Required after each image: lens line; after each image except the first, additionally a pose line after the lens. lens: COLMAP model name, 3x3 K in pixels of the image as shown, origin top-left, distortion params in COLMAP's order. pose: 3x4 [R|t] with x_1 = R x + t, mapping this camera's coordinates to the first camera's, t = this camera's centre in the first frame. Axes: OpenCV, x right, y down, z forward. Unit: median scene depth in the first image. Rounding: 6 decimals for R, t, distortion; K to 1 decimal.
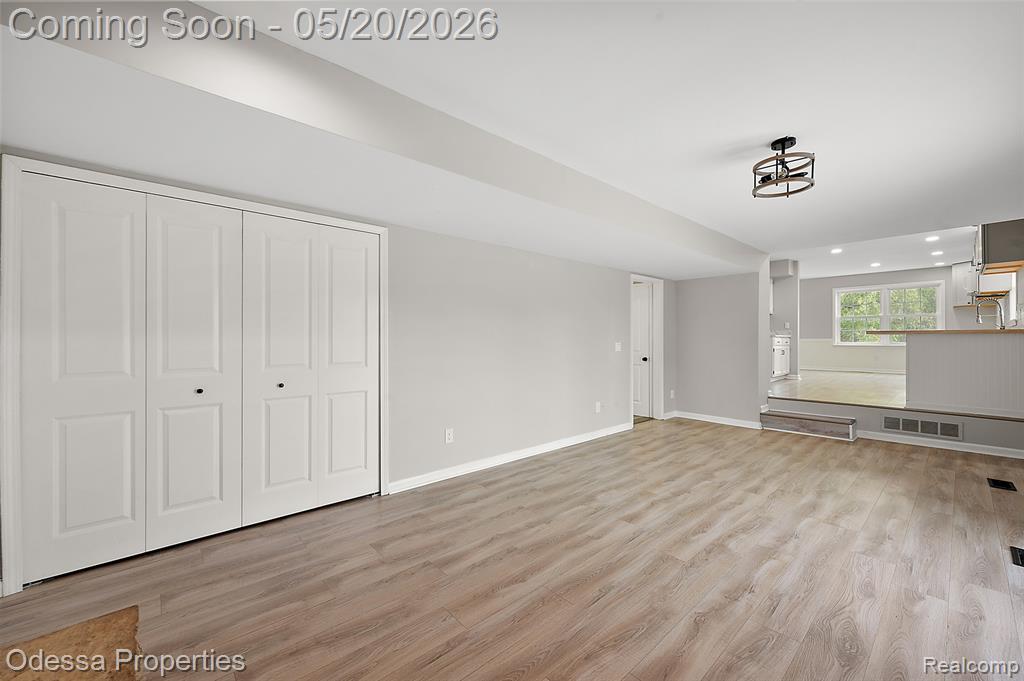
lens RADIAL K [[405.9, 0, 499.0], [0, 405.9, 339.5], [0, 0, 1]] dist [-0.001082, -0.000289]
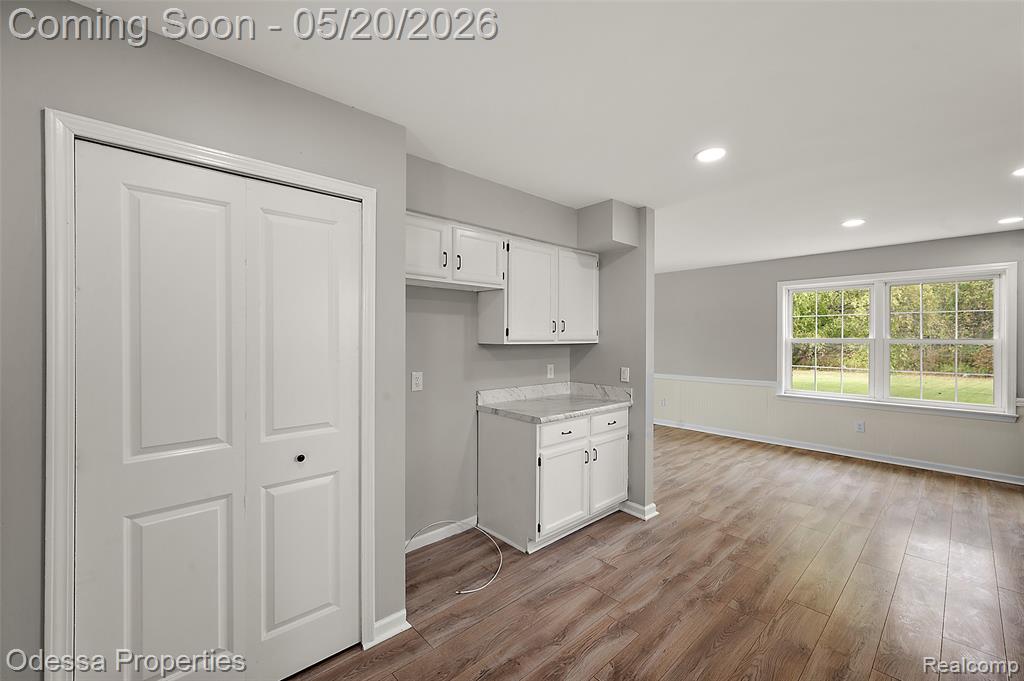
lens RADIAL K [[416.6, 0, 503.7], [0, 416.6, 338.1], [0, 0, 1]] dist [0.001441, -0.000223]
pose [[0.999893, 0.001777, 0.014503, 1.566034], [-0.001817, 0.999995, 0.002706, -0.188060], [-0.014498, -0.002732, 0.999891, 1.602325]]
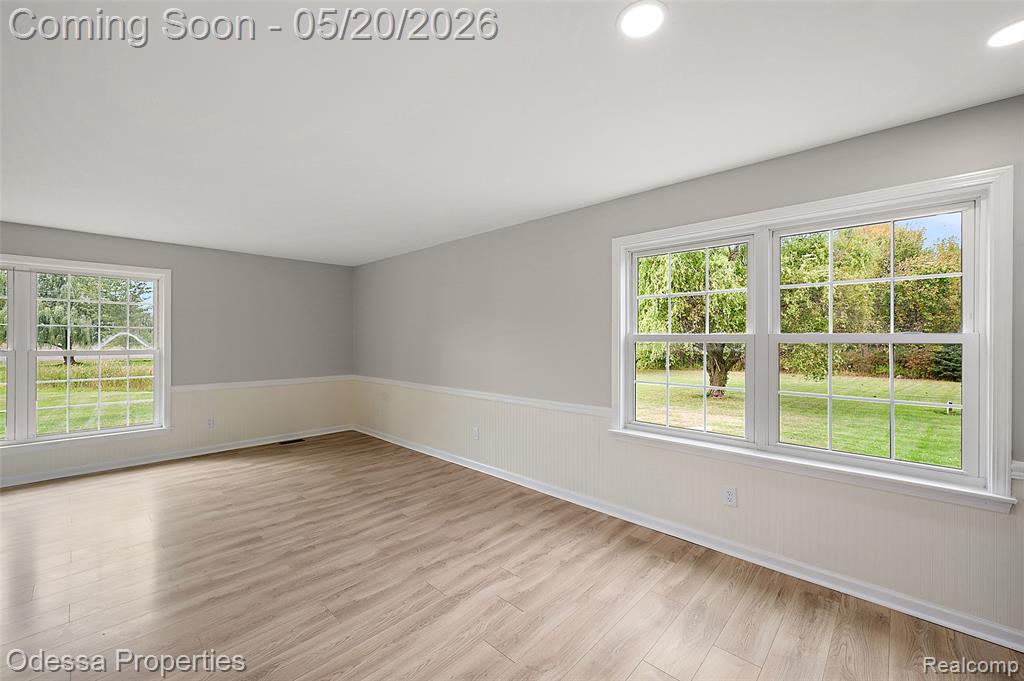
lens RADIAL K [[414.4, 0, 509.2], [0, 414.4, 339.3], [0, 0, 1]] dist [-0.000581, -0.000232]
pose [[0.995310, 0.002257, 0.096707, 2.372443], [-0.002585, 0.999991, 0.003273, -0.175925], [-0.096699, -0.003508, 0.995307, 2.327810]]
